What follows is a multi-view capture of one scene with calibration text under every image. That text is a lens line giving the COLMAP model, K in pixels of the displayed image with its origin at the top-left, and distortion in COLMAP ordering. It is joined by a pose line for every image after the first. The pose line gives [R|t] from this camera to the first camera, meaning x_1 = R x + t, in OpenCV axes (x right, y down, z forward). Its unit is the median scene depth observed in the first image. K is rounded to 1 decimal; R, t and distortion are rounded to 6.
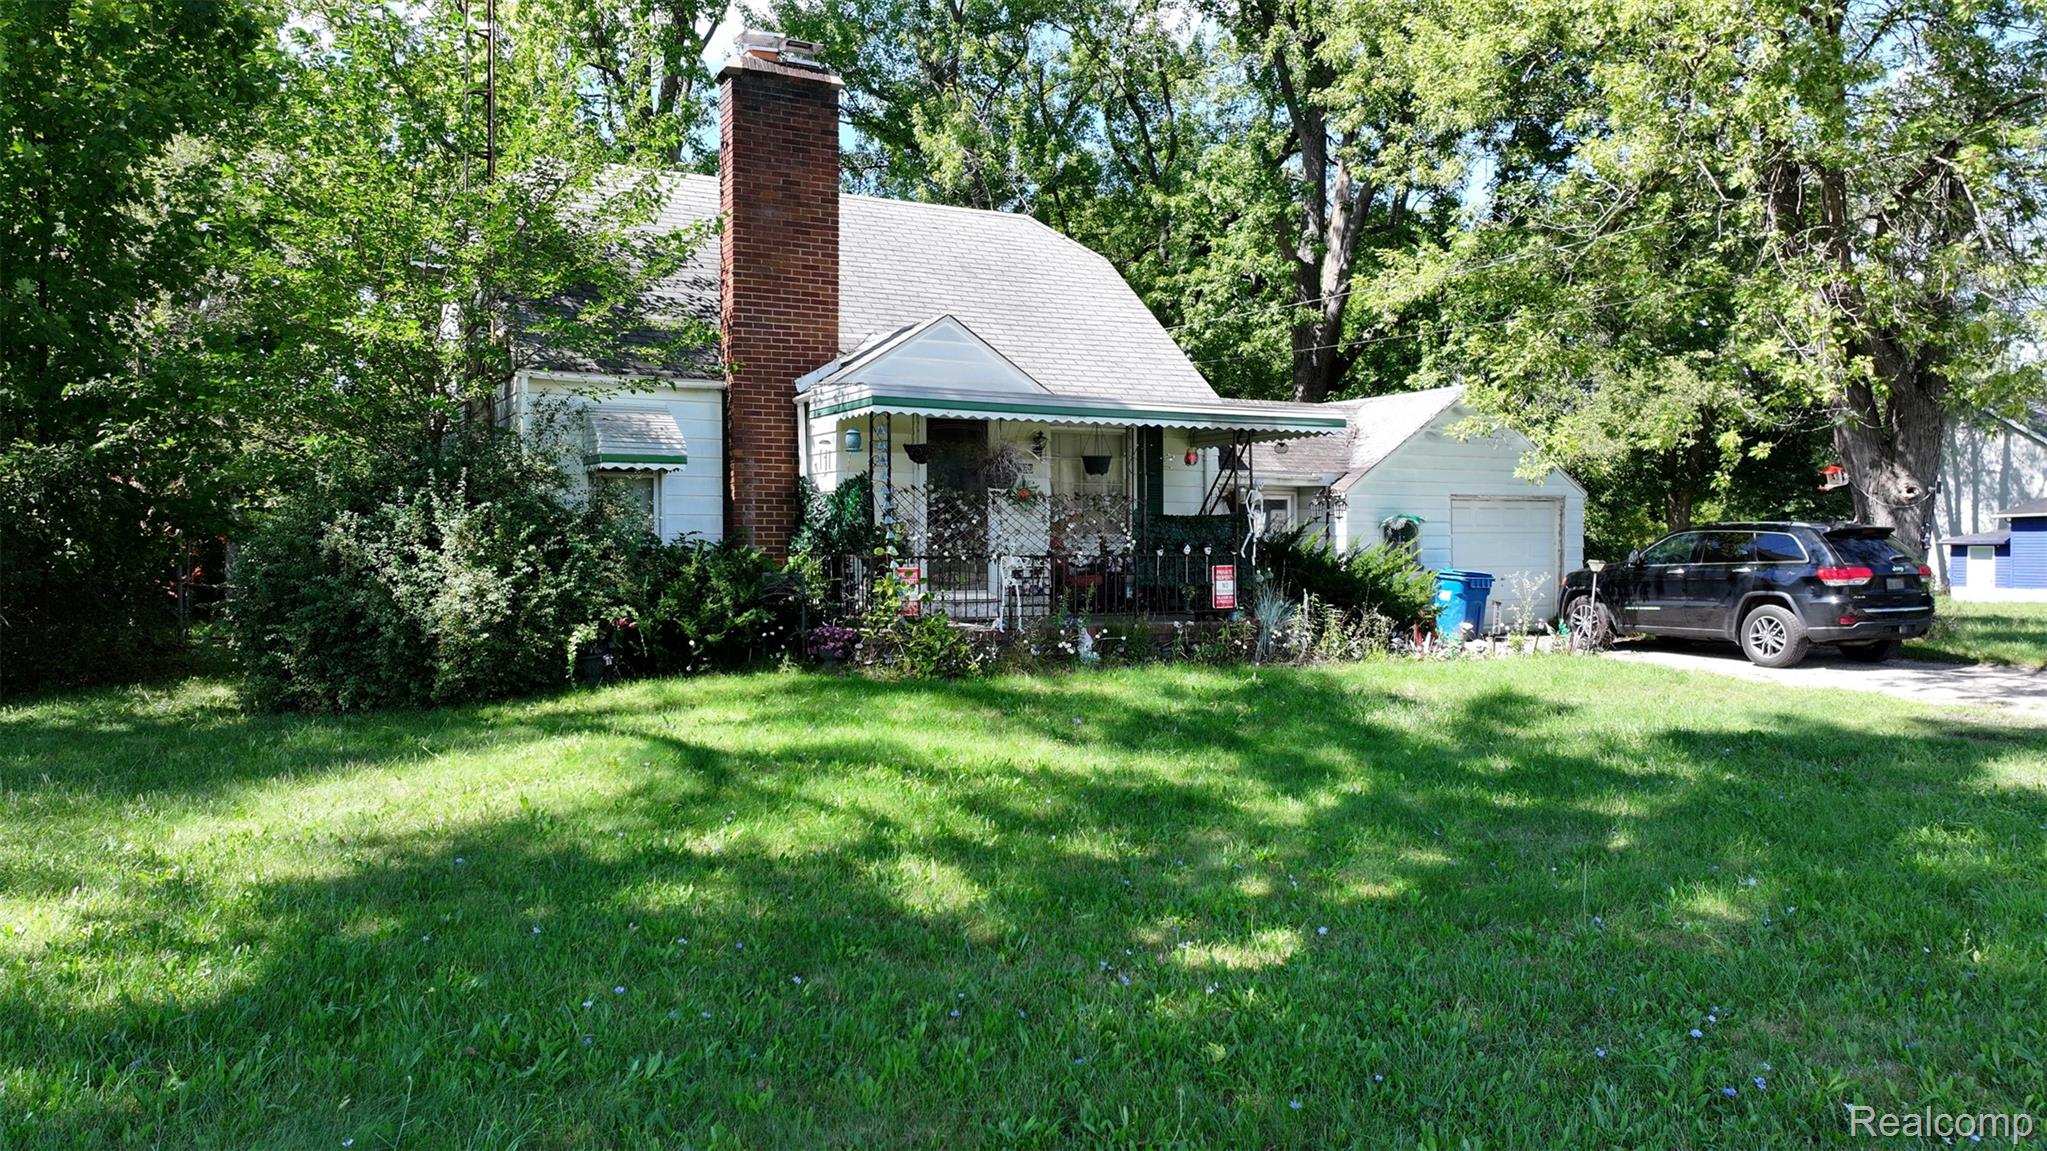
lens RADIAL K [[1444.2, 0, 1036.5], [0, 1444.2, 578.8], [0, 0, 1]] dist [-0.007412, 0.021484]
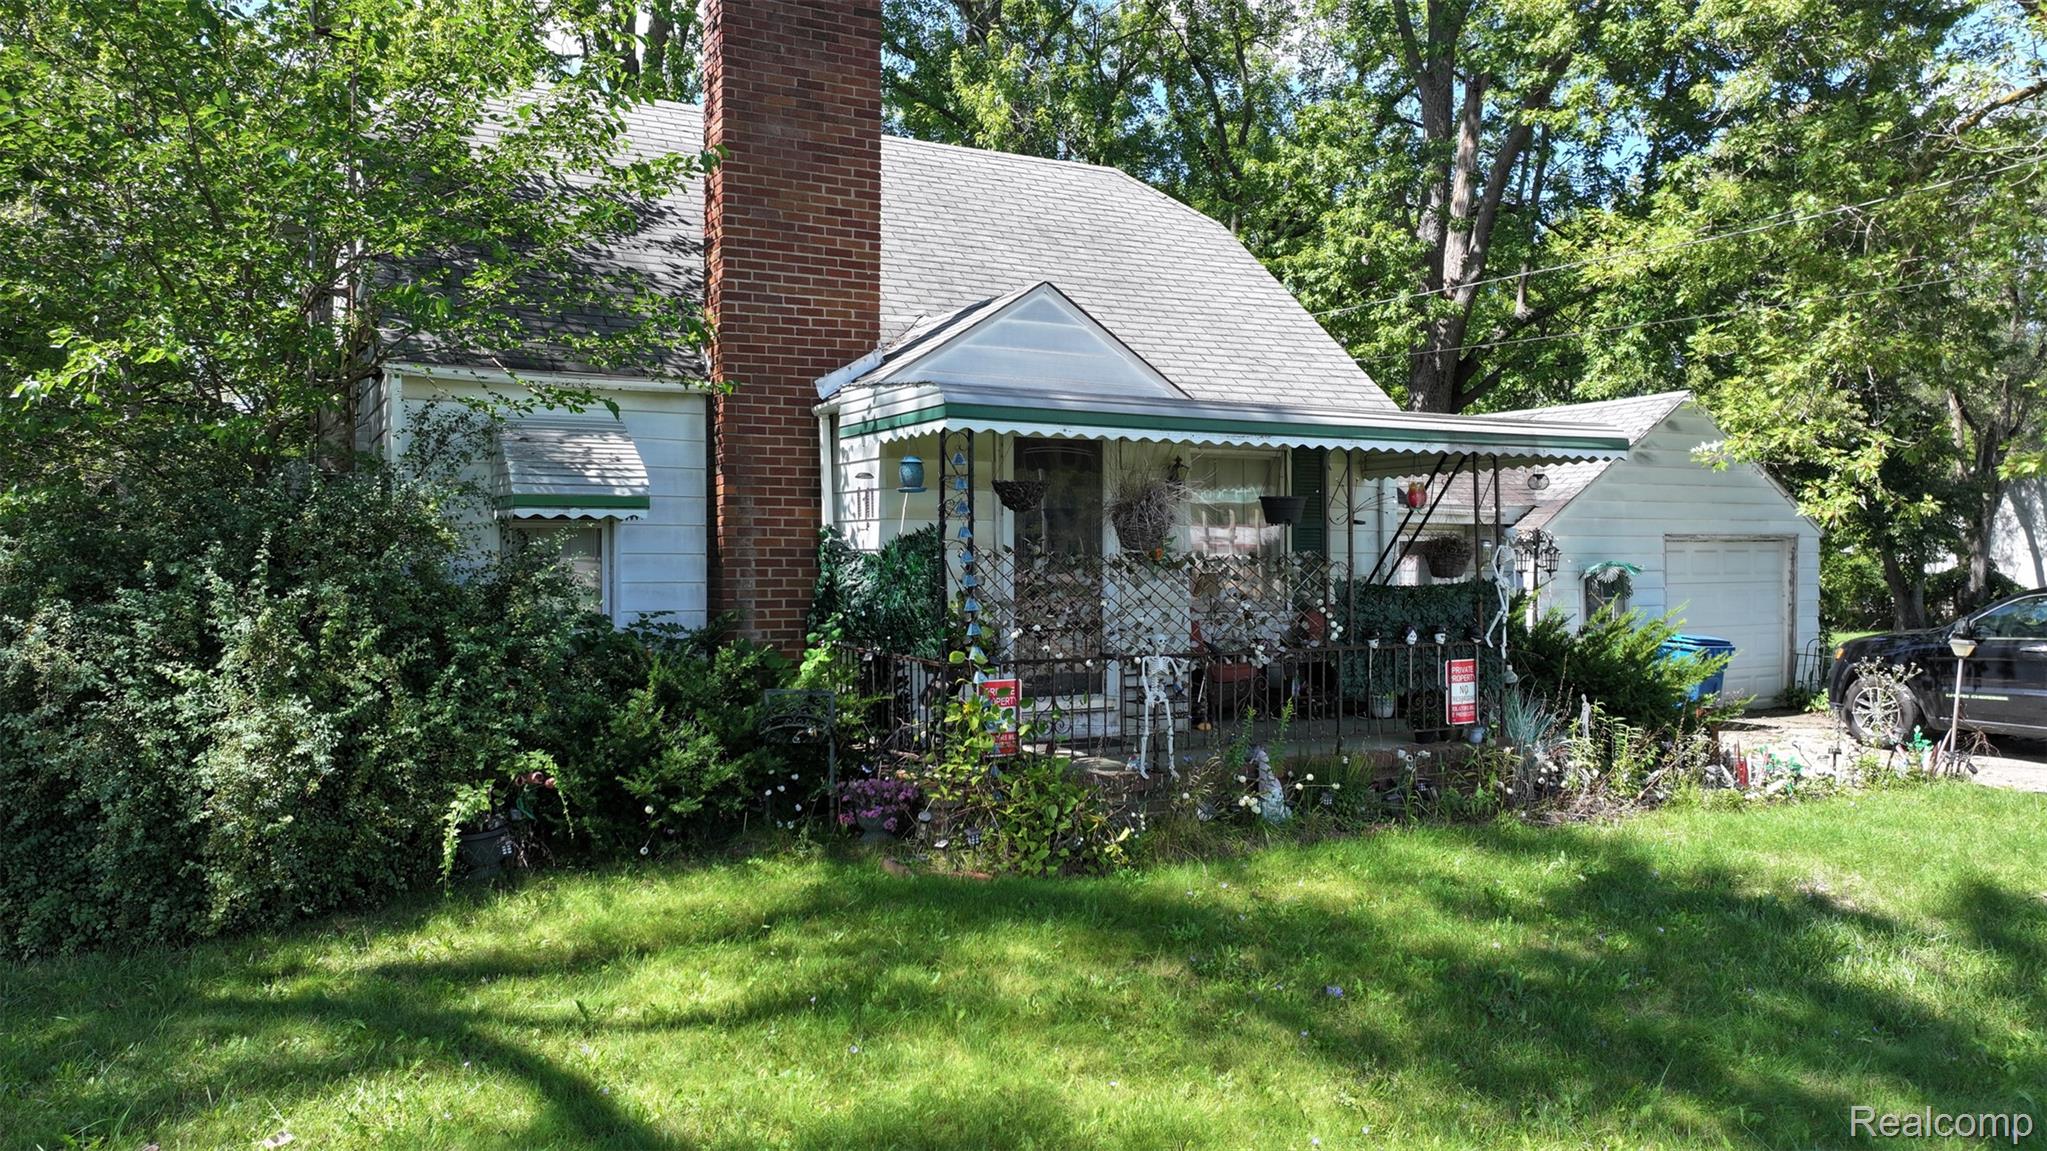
lens RADIAL K [[1444.2, 0, 1008.4], [0, 1444.2, 574.2], [0, 0, 1]] dist [-0.007412, 0.021484]
pose [[0.999767, 0.000312, -0.021596, -0.063838], [-0.000600, 0.999911, -0.013363, -0.039742], [0.021590, 0.013373, 0.999677, 0.337369]]
